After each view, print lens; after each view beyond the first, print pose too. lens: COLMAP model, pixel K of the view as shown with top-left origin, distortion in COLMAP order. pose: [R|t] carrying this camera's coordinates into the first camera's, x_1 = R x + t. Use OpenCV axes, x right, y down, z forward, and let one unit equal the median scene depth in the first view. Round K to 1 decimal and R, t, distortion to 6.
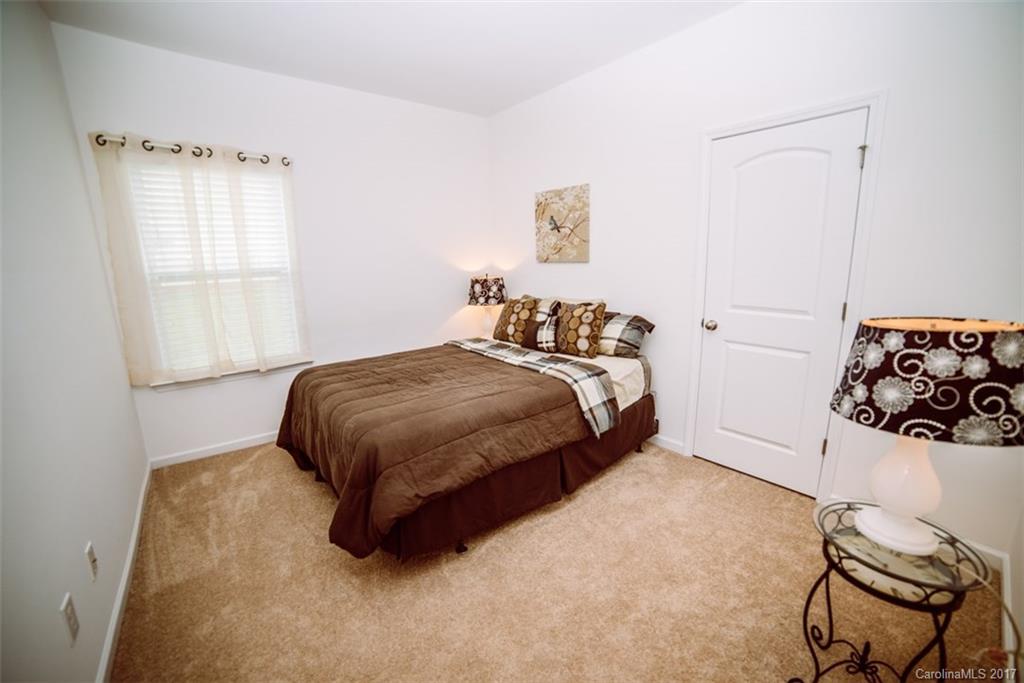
lens RADIAL K [[418.4, 0, 512.2], [0, 418.4, 343.6], [0, 0, 1]] dist [-0.108482, 0.038464]
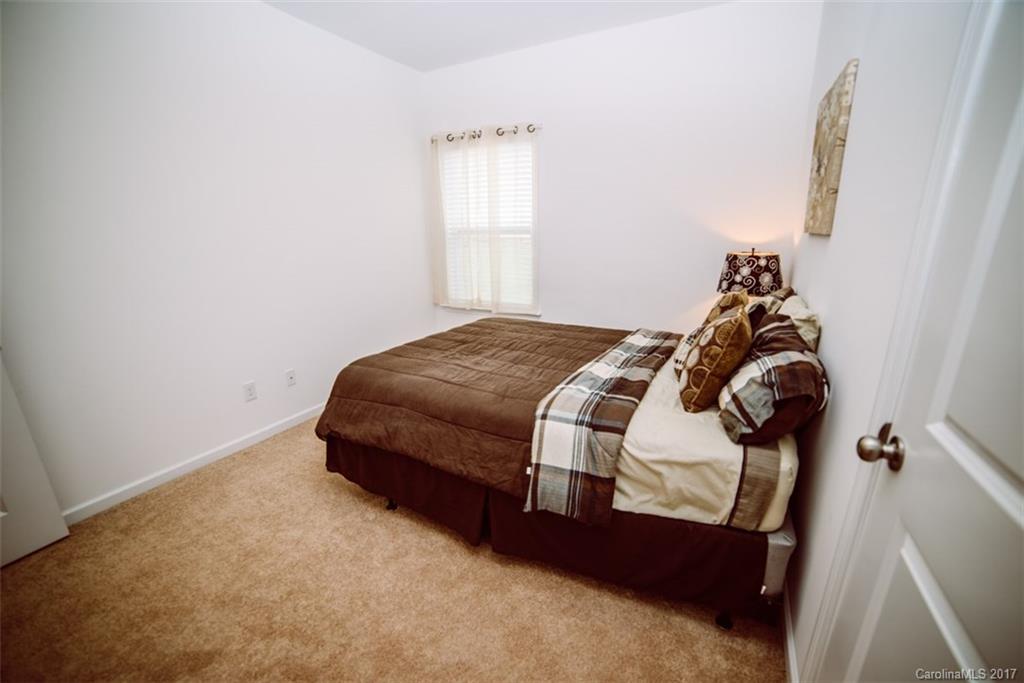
lens RADIAL K [[418.4, 0, 512.2], [0, 418.4, 343.6], [0, 0, 1]] dist [-0.108482, 0.038464]
pose [[0.380980, 0.264670, -0.885892, 0.629269], [-0.178739, 0.961161, 0.210291, -0.136549], [0.907142, 0.078227, 0.413490, 0.627112]]
